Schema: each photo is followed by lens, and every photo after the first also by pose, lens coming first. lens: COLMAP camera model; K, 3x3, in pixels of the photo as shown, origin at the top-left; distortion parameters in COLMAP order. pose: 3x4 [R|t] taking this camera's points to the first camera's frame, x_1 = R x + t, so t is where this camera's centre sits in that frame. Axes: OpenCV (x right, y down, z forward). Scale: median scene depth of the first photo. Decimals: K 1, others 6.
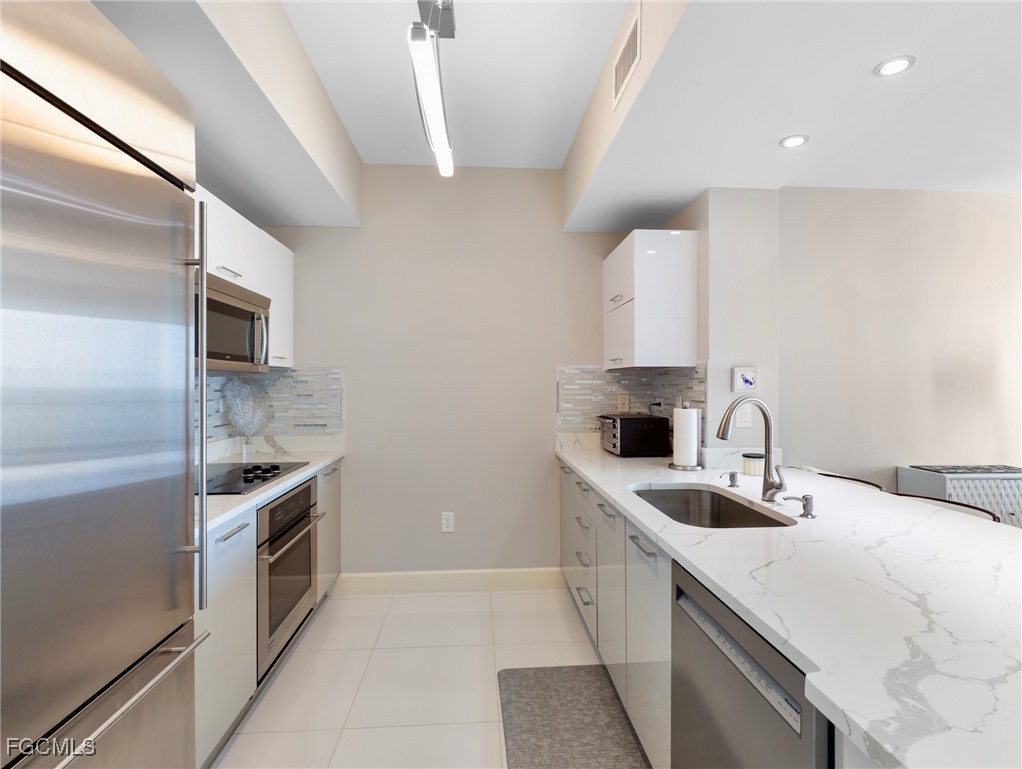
lens RADIAL K [[515.5, 0, 515.6], [0, 515.5, 381.5], [0, 0, 1]] dist [0.013918, -0.005035]
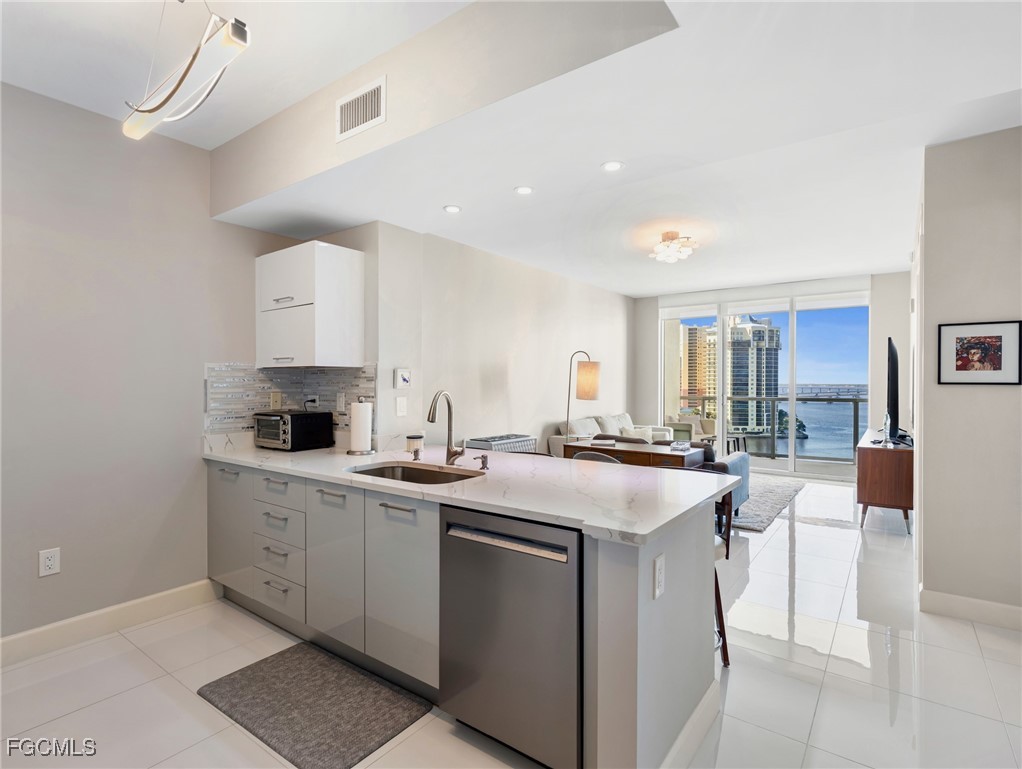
lens RADIAL K [[515.5, 0, 513.8], [0, 515.5, 381.8], [0, 0, 1]] dist [0.013918, -0.005035]
pose [[0.655541, 0.001335, 0.755159, -0.317885], [-0.002911, 0.999995, 0.000759, 0.002732], [-0.755154, -0.002696, 0.655542, -0.034259]]
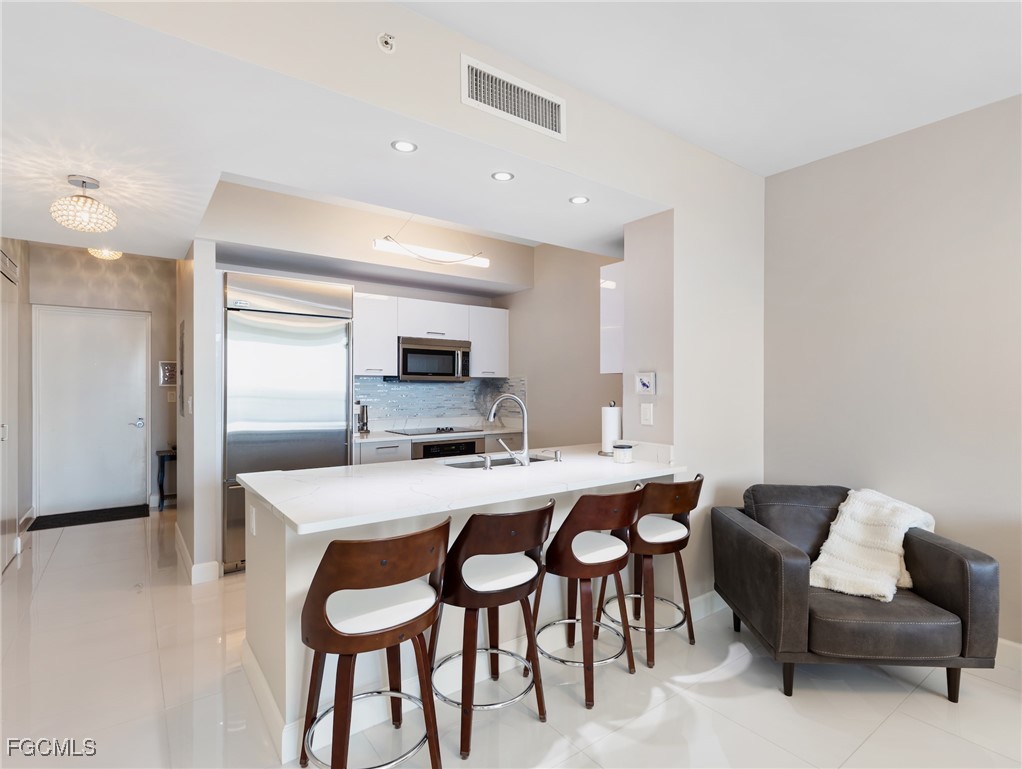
lens RADIAL K [[515.5, 0, 514.5], [0, 515.5, 388.5], [0, 0, 1]] dist [0.013918, -0.005035]
pose [[0.533394, 0.002481, -0.845863, 1.192996], [0.000345, 0.999995, 0.003150, 0.004073], [0.845867, -0.001972, 0.533390, 0.136766]]
